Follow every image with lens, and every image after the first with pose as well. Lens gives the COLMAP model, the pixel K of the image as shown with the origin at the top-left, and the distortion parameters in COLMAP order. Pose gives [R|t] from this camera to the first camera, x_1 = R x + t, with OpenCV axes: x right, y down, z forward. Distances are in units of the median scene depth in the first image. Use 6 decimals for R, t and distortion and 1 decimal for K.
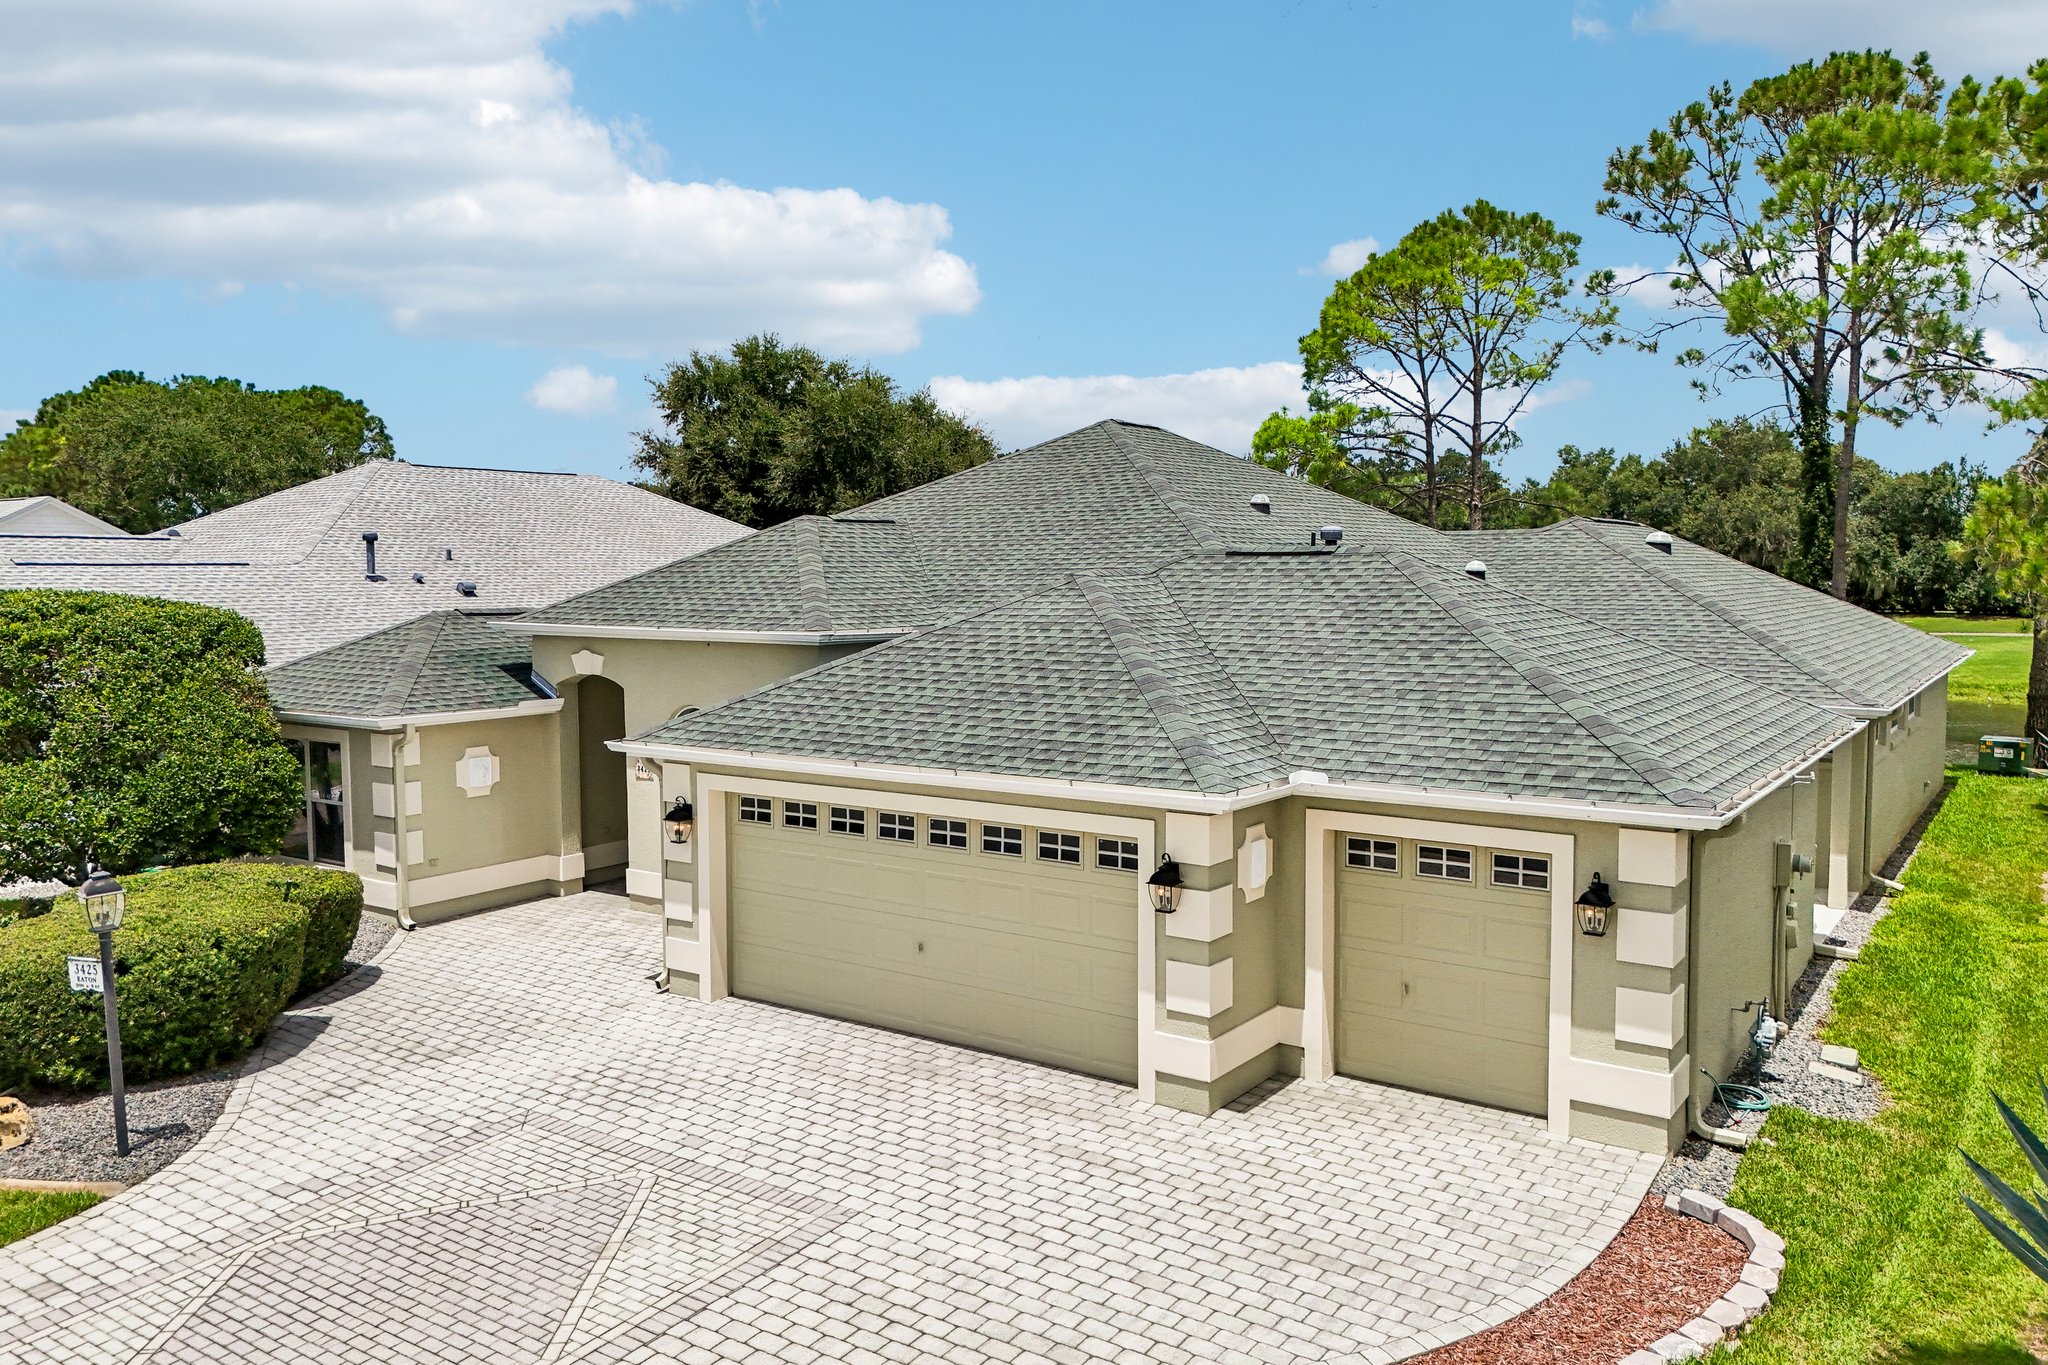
lens RADIAL K [[1503.6, 0, 1024.0], [0, 1503.6, 682.5], [0, 0, 1]] dist [0.065176, -0.056283]
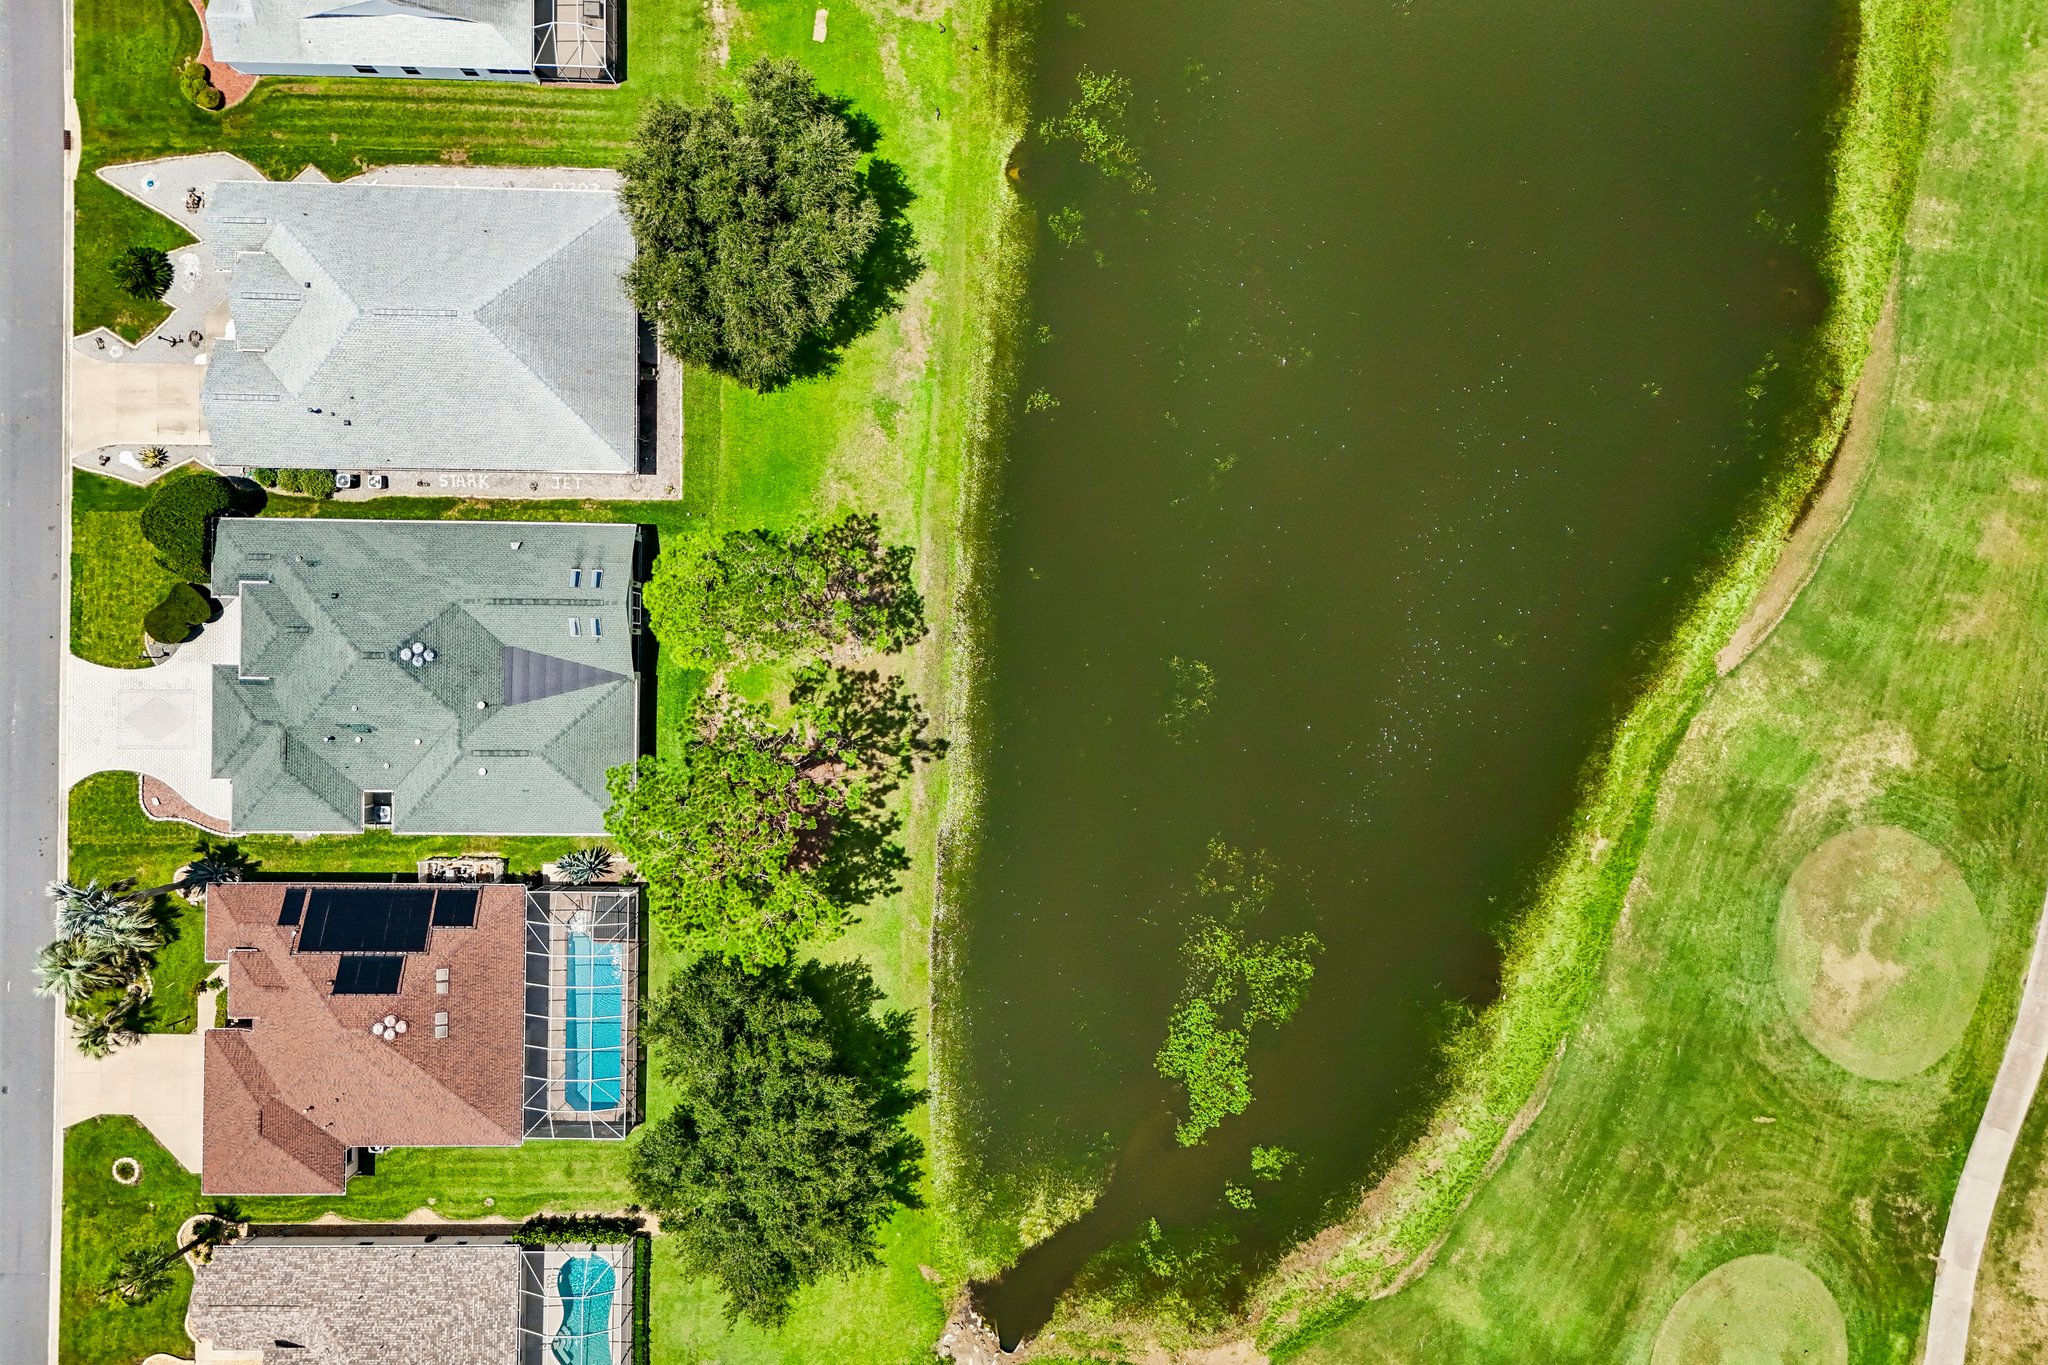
lens RADIAL K [[1495.3, 0, 1026.3], [0, 1495.3, 677.6], [0, 0, 1]] dist [0.087186, -0.070816]
pose [[0.565871, 0.824442, 0.009229, 1.796149], [-0.070177, 0.037008, 0.996848, -7.237377], [0.821502, -0.564735, 0.078799, 3.676931]]
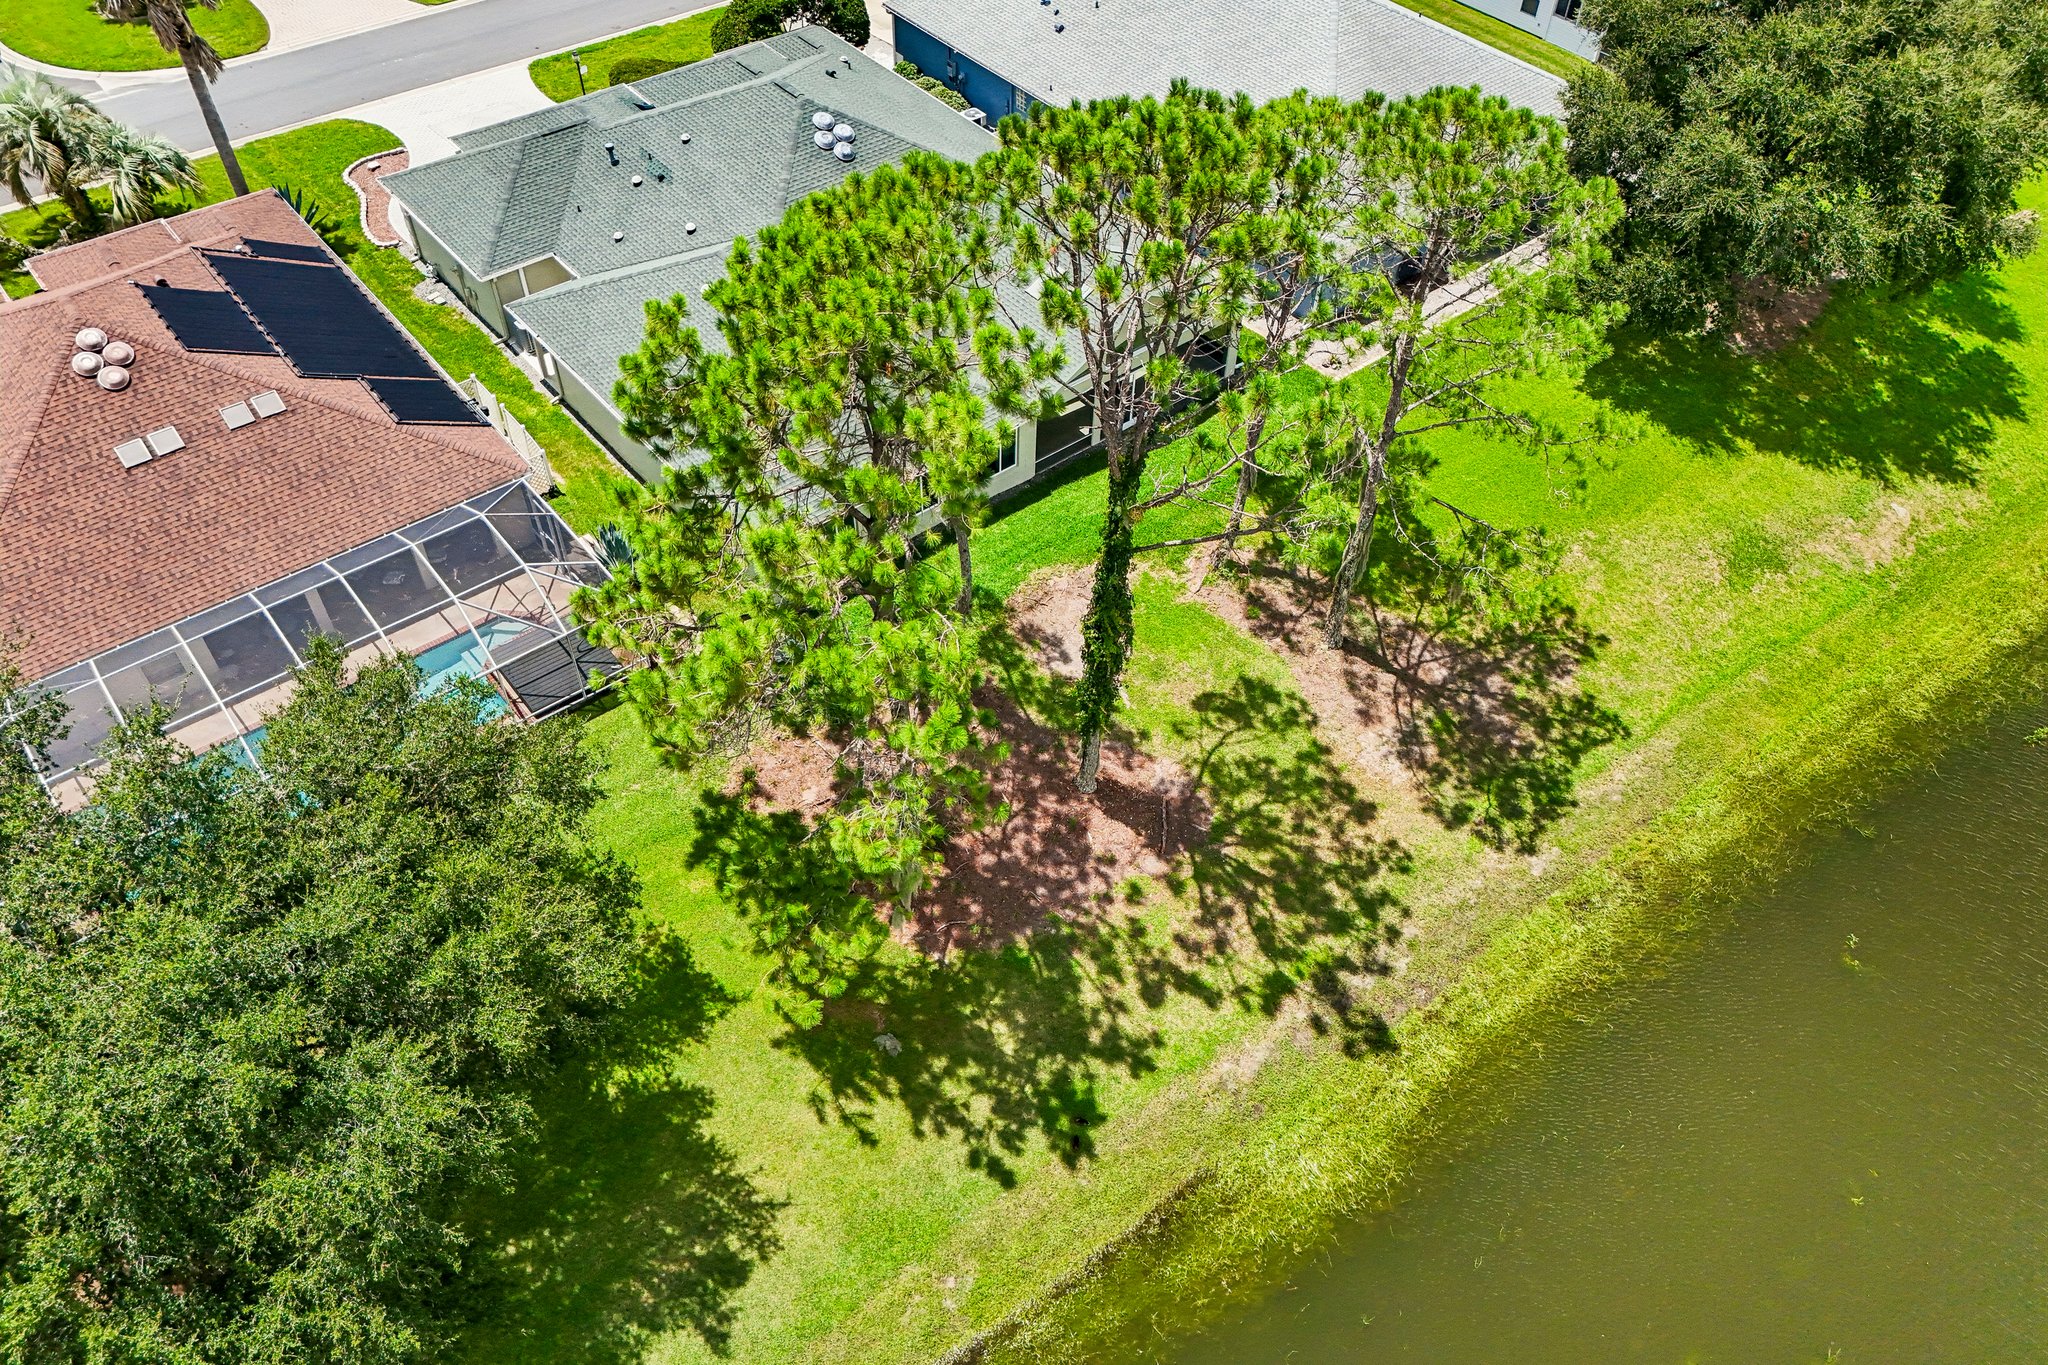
lens RADIAL K [[1475.3, 0, 1024.6], [0, 1475.3, 671.9], [0, 0, 1]] dist [0.075238, -0.064435]
pose [[-0.274635, 0.703134, -0.655879, 3.434495], [-0.090828, 0.660087, 0.745678, -2.179709], [0.957249, 0.264361, -0.117419, 3.249290]]
